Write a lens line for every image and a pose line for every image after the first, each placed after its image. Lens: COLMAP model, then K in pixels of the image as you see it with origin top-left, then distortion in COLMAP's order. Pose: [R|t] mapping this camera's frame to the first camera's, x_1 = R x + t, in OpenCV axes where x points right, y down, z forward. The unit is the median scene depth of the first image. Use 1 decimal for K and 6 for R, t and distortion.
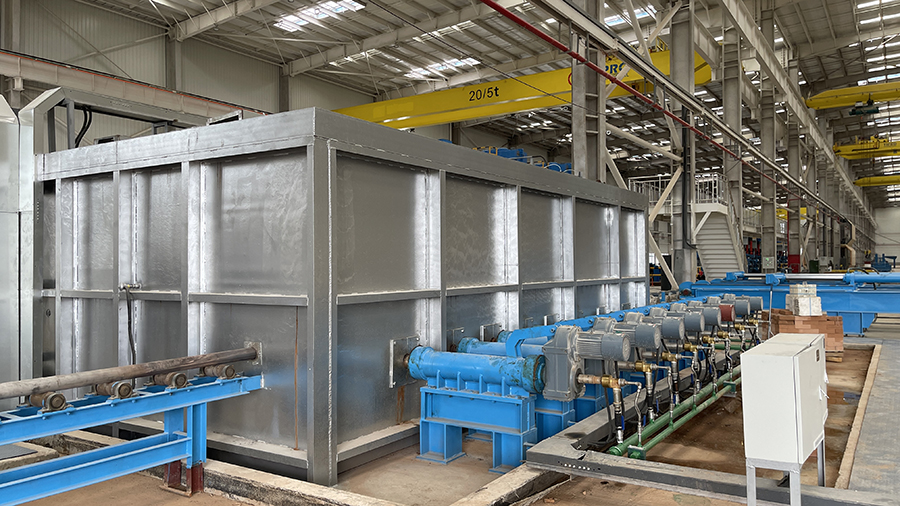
lens RADIAL K [[673.2, 0, 450.0], [0, 673.2, 253.0], [0, 0, 1]] dist [0.078445, -0.079045]
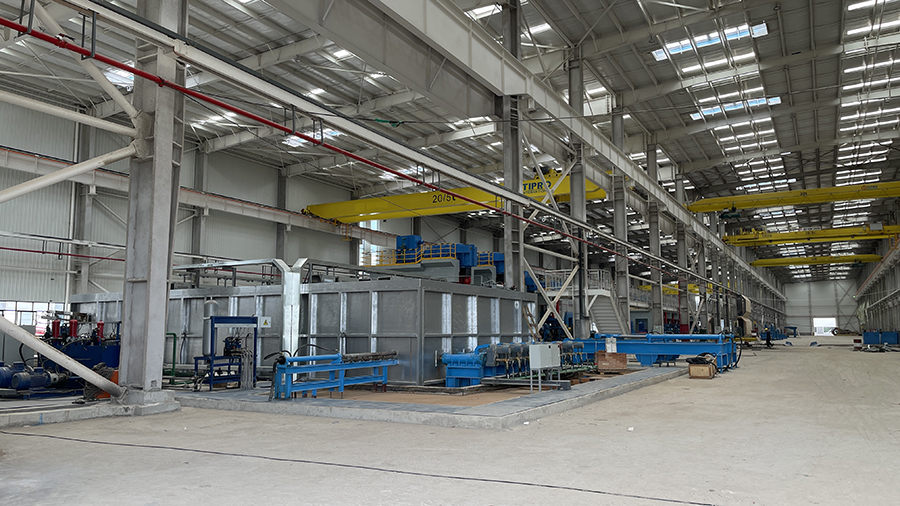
lens RADIAL K [[673.2, 0, 450.0], [0, 673.2, 253.0], [0, 0, 1]] dist [0.078445, -0.079045]
pose [[0.996913, 0.015750, 0.076918, -0.062712], [-0.008035, 0.994994, -0.099608, -0.000783], [-0.078101, 0.098683, 0.992049, -0.482432]]
